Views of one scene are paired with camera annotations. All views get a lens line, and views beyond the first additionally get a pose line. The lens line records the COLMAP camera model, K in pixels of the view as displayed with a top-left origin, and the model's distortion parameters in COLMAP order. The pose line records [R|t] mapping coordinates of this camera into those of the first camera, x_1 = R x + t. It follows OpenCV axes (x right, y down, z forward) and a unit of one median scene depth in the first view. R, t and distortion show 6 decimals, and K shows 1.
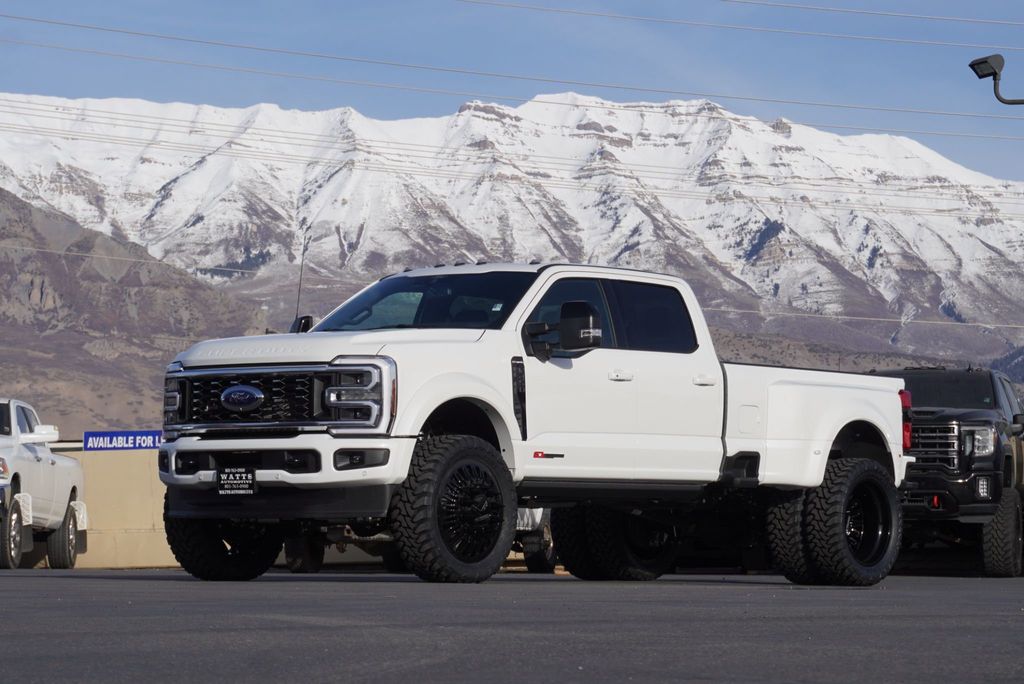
lens RADIAL K [[3002.9, 0, 512.0], [0, 3002.9, 342.0], [0, 0, 1]] dist [0.075396, 0.475706]
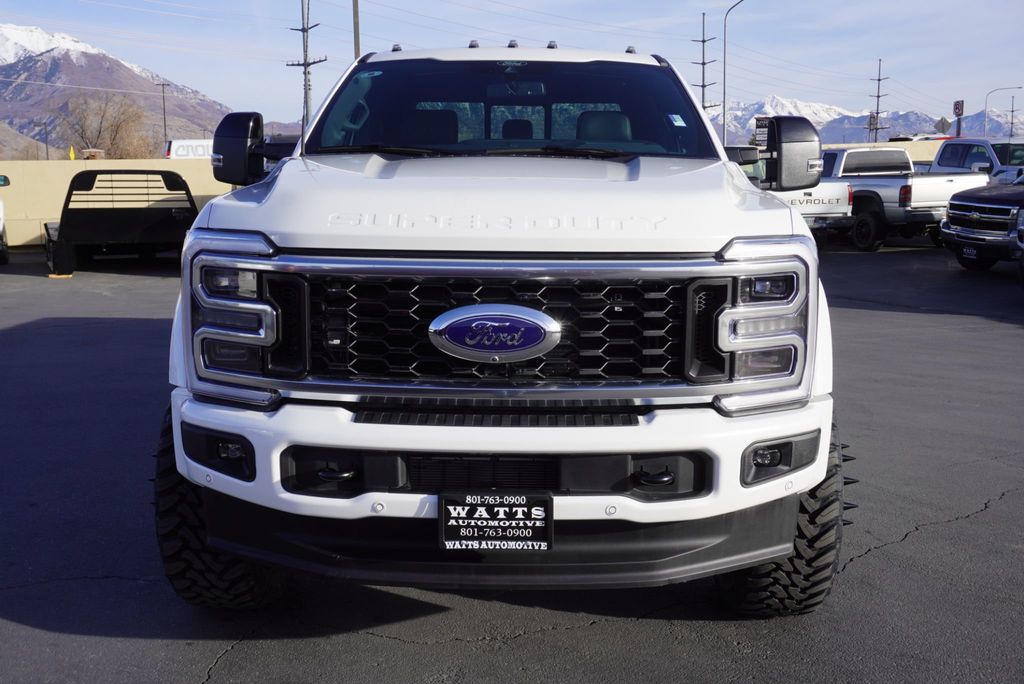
lens RADIAL K [[1035.5, 0, 512.0], [0, 1035.5, 342.0], [0, 0, 1]] dist [-0.016853, 0.034219]
pose [[0.796802, -0.098111, 0.596222, -0.174259], [-0.044178, 0.974630, 0.219419, -0.012790], [-0.602623, -0.201174, 0.772253, 0.866423]]
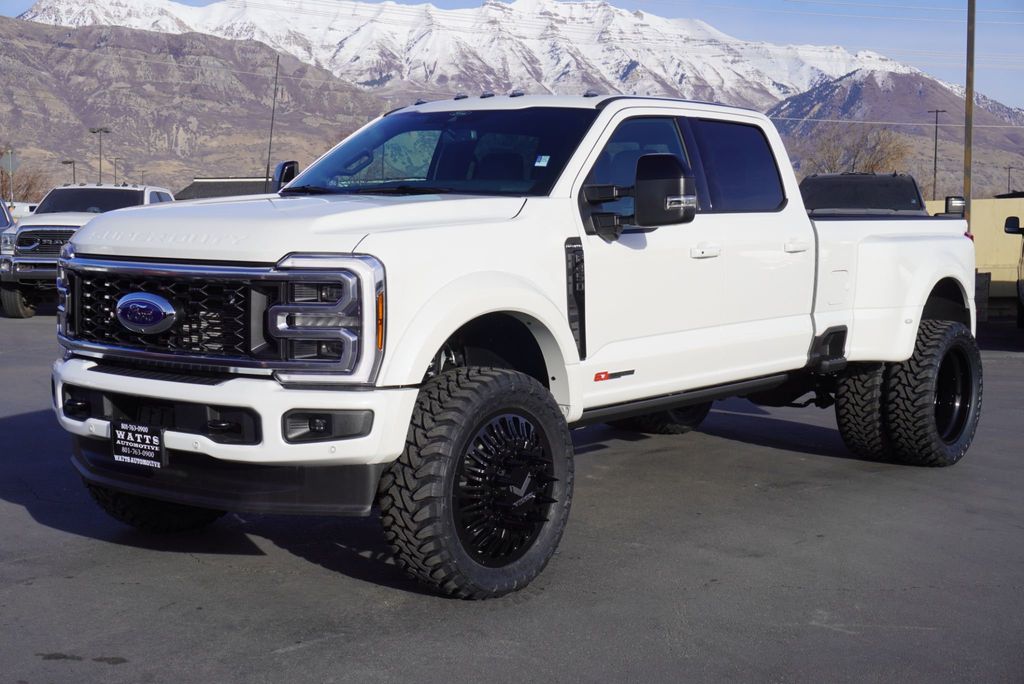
lens RADIAL K [[1417.1, 0, 512.0], [0, 1417.1, 342.0], [0, 0, 1]] dist [0.032236, 0.069150]
pose [[0.999980, 0.005108, 0.003758, -0.013359], [-0.005629, 0.987865, 0.155212, -0.021754], [-0.002919, -0.155230, 0.987874, 0.690218]]
